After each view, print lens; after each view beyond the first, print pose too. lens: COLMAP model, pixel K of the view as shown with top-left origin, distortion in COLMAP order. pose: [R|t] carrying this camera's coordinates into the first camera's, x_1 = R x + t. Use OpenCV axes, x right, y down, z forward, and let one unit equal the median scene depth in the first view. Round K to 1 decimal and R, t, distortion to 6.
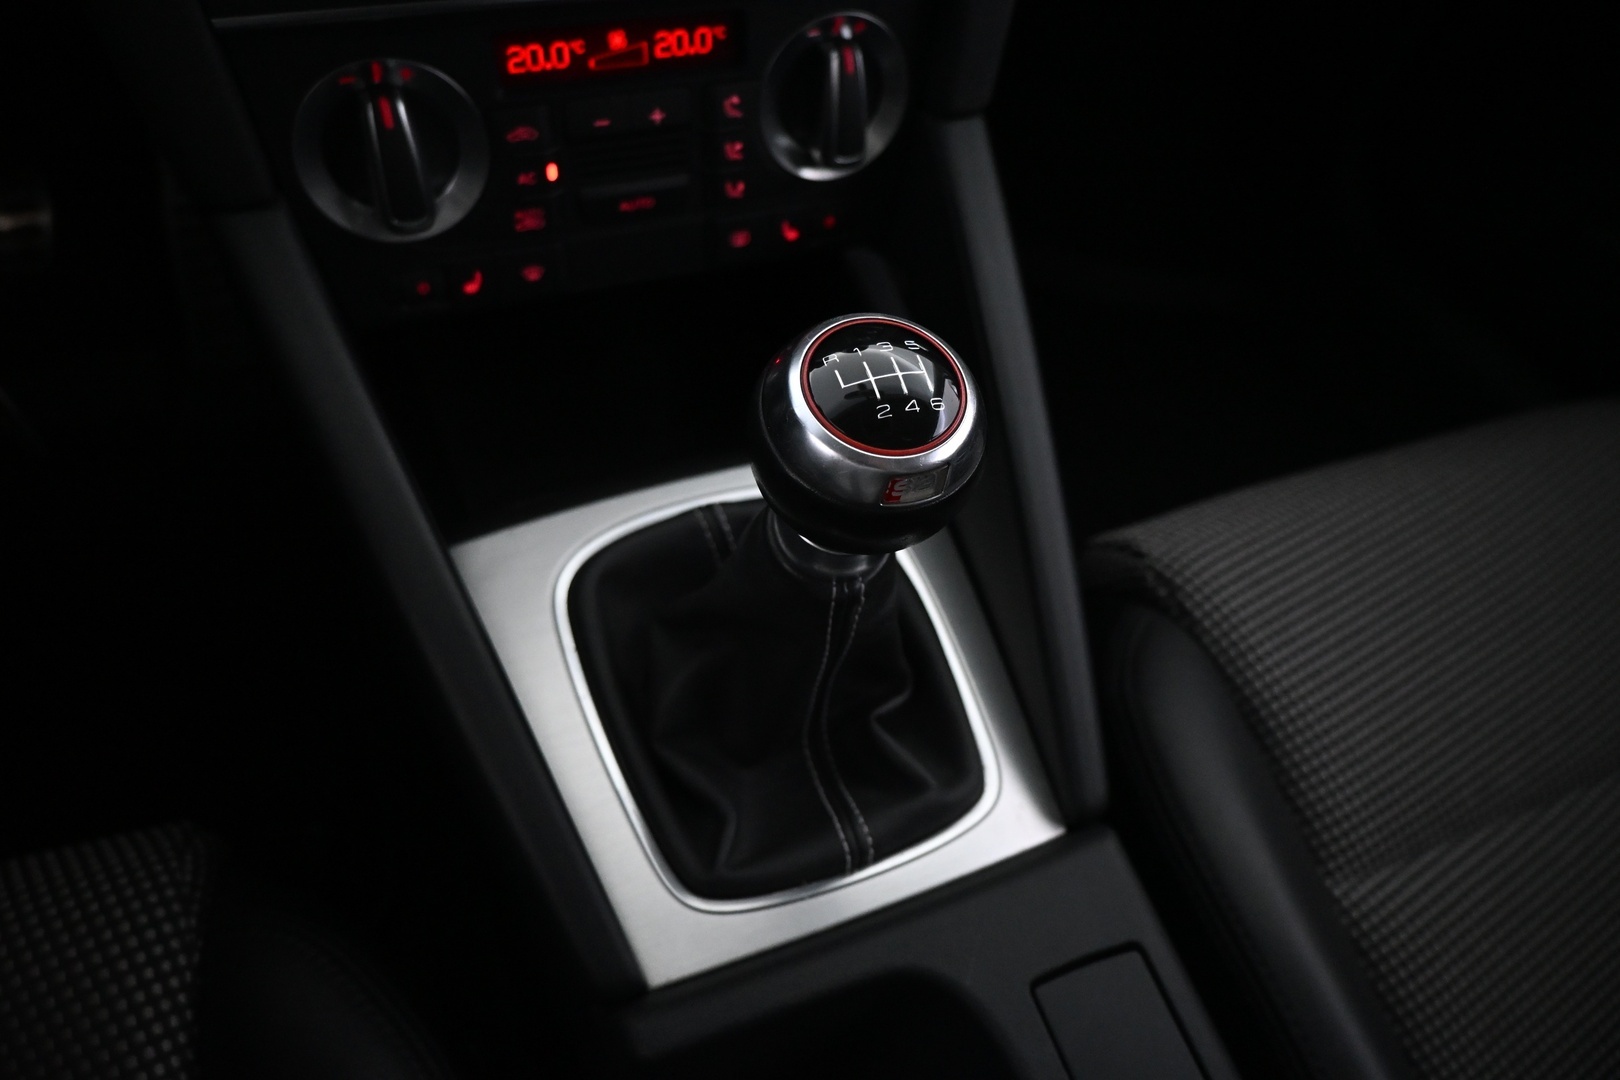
lens RADIAL K [[1119.9, 0, 810.0], [0, 1119.9, 540.0], [0, 0, 1]] dist [-0.000110, -0.000600]
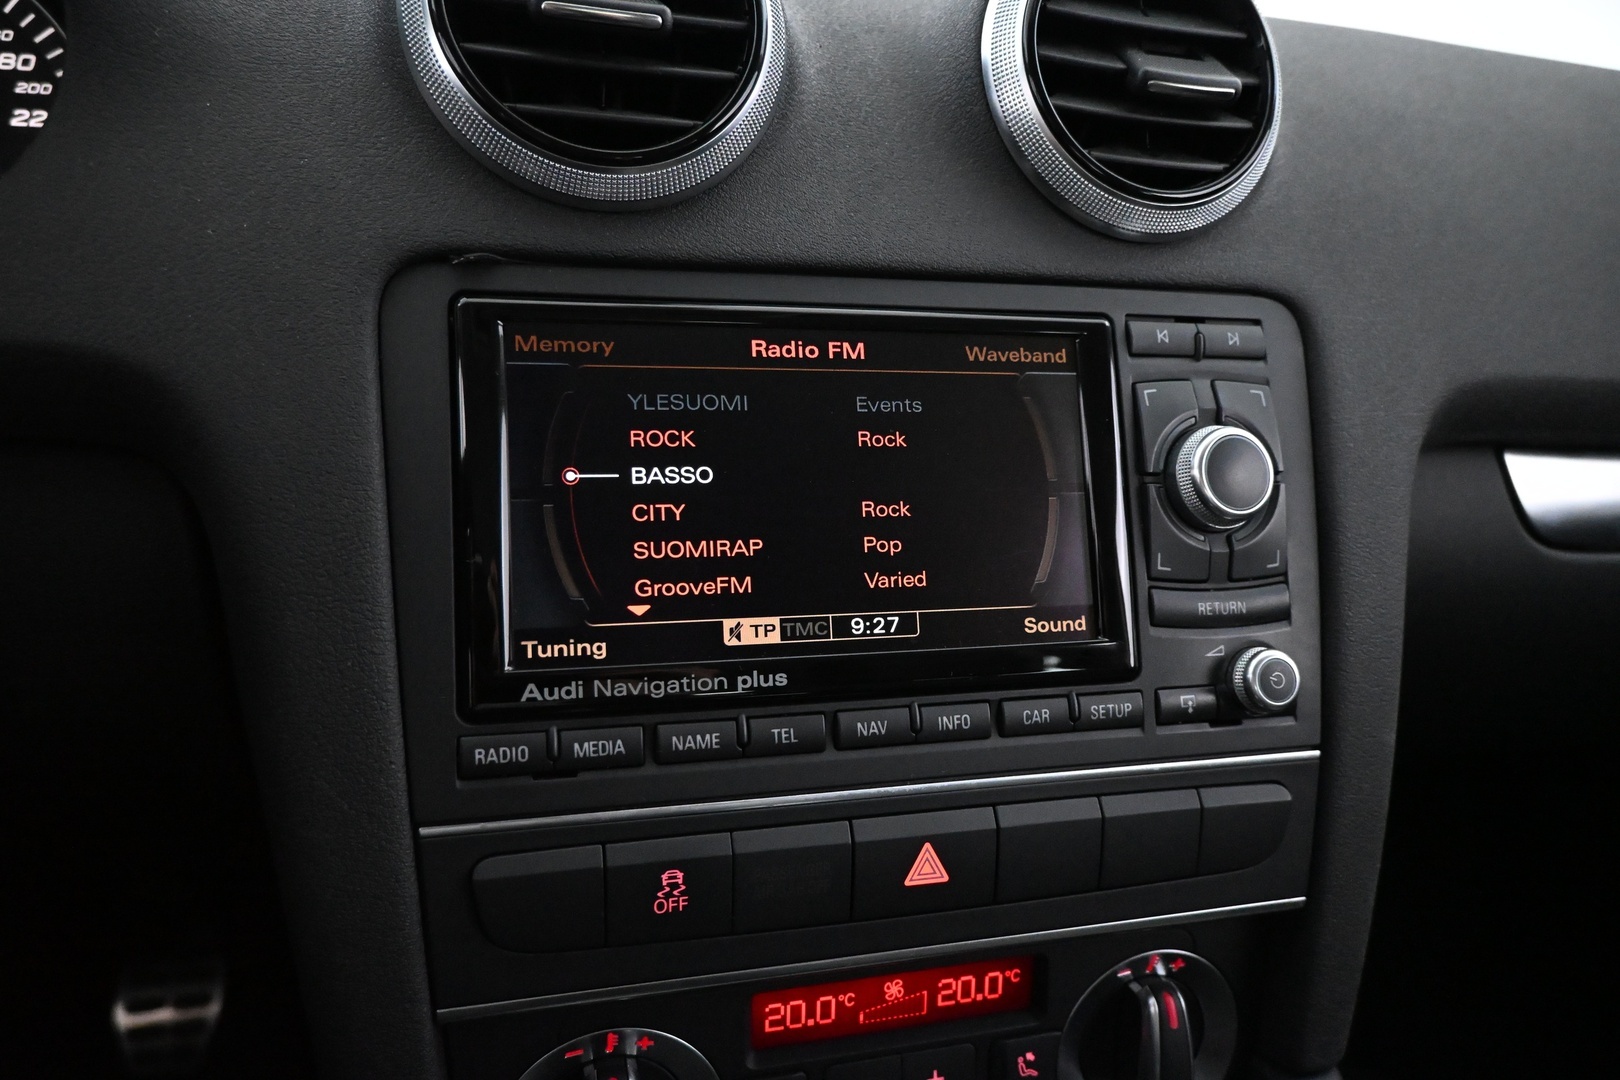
lens RADIAL K [[1106.7, 0, 810.0], [0, 1106.7, 540.0], [0, 0, 1]] dist [0.006564, -0.000153]
pose [[0.991310, 0.000969, -0.131542, -0.122300], [-0.073546, 0.833166, -0.548111, -0.261530], [0.109065, 0.553023, 0.825997, 0.127295]]
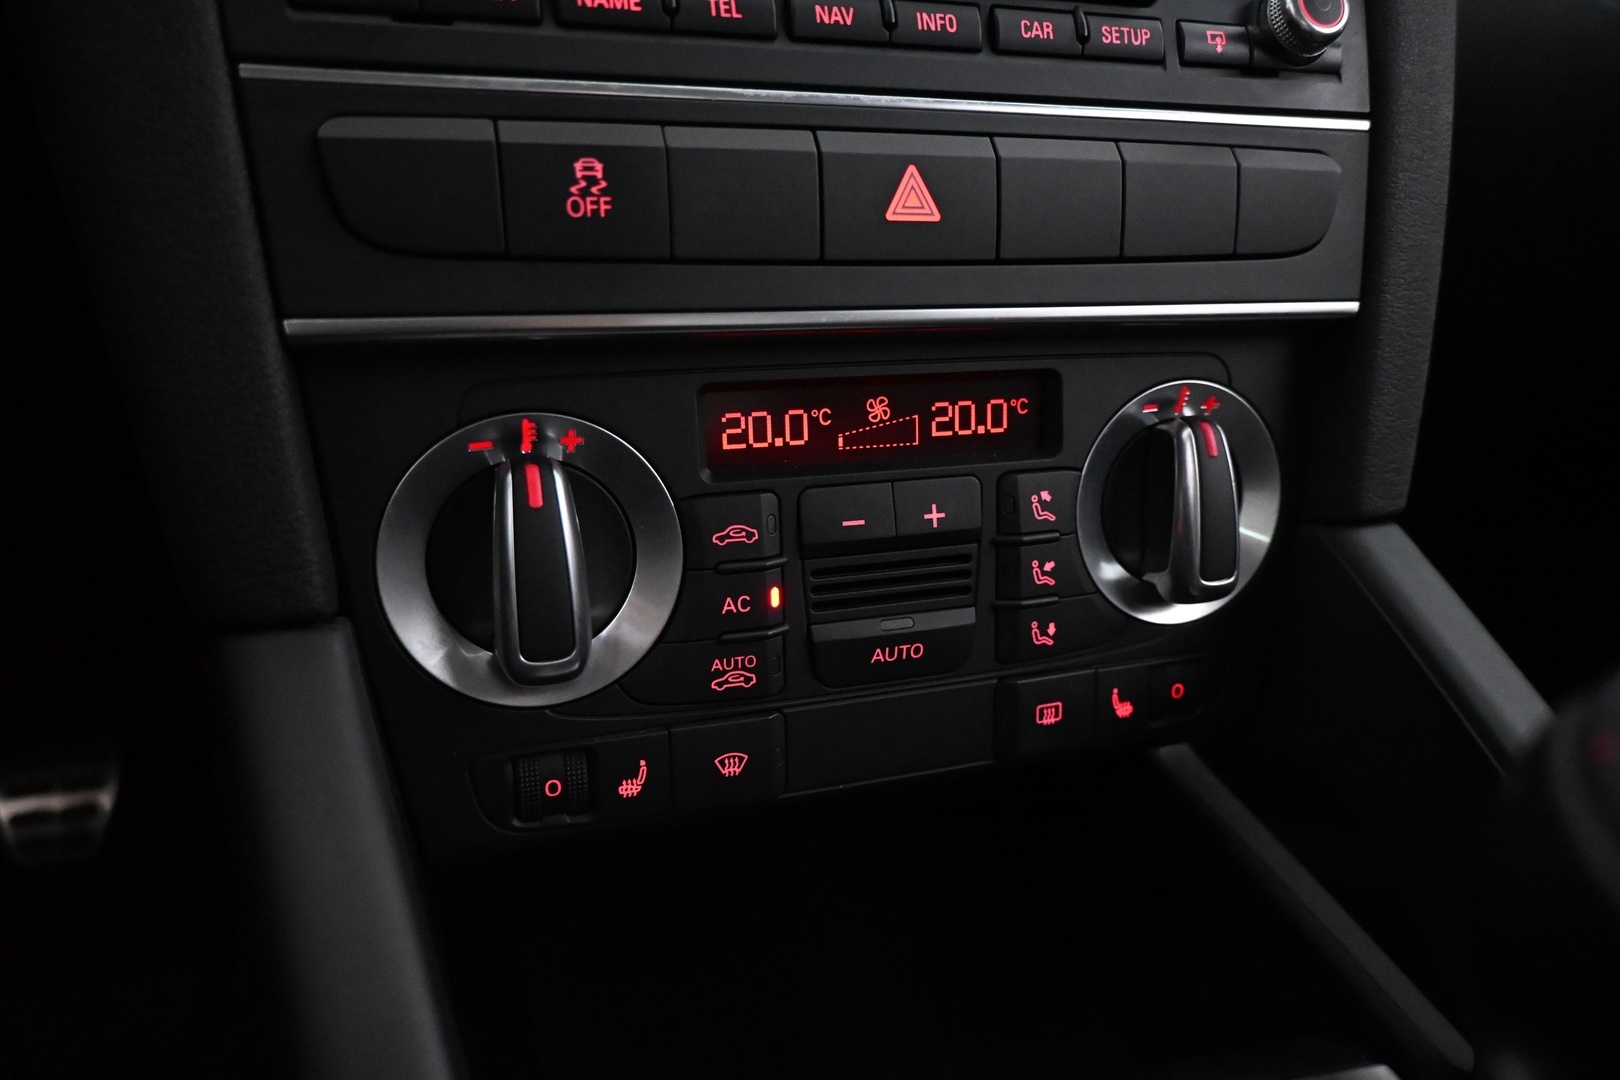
lens RADIAL K [[1106.7, 0, 810.0], [0, 1106.7, 540.0], [0, 0, 1]] dist [0.006564, -0.000153]
pose [[0.995234, -0.053223, -0.081708, -0.157807], [0.002345, 0.850735, -0.525589, -0.026873], [0.097485, 0.522892, 0.846806, 0.455999]]
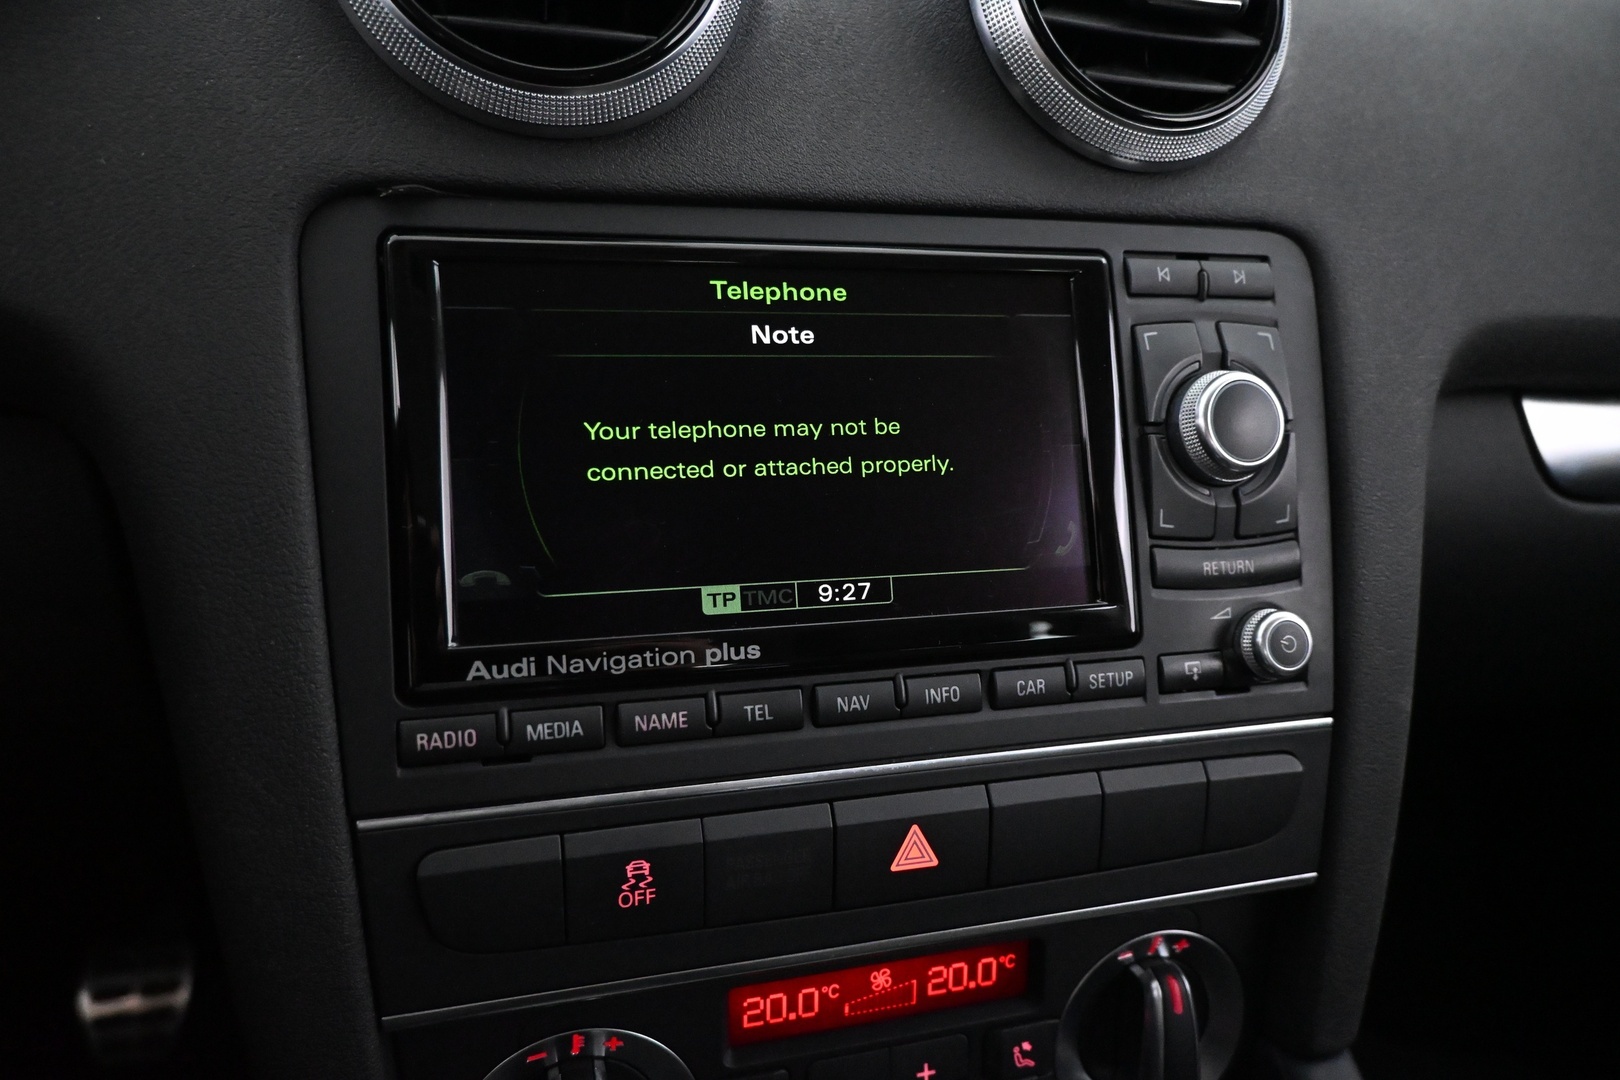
lens RADIAL K [[1106.7, 0, 810.0], [0, 1106.7, 540.0], [0, 0, 1]] dist [0.006564, -0.000153]
pose [[0.992796, -0.008941, -0.119484, -0.122658], [-0.055356, 0.850181, -0.523572, -0.291528], [0.106264, 0.526414, 0.843561, 0.180608]]
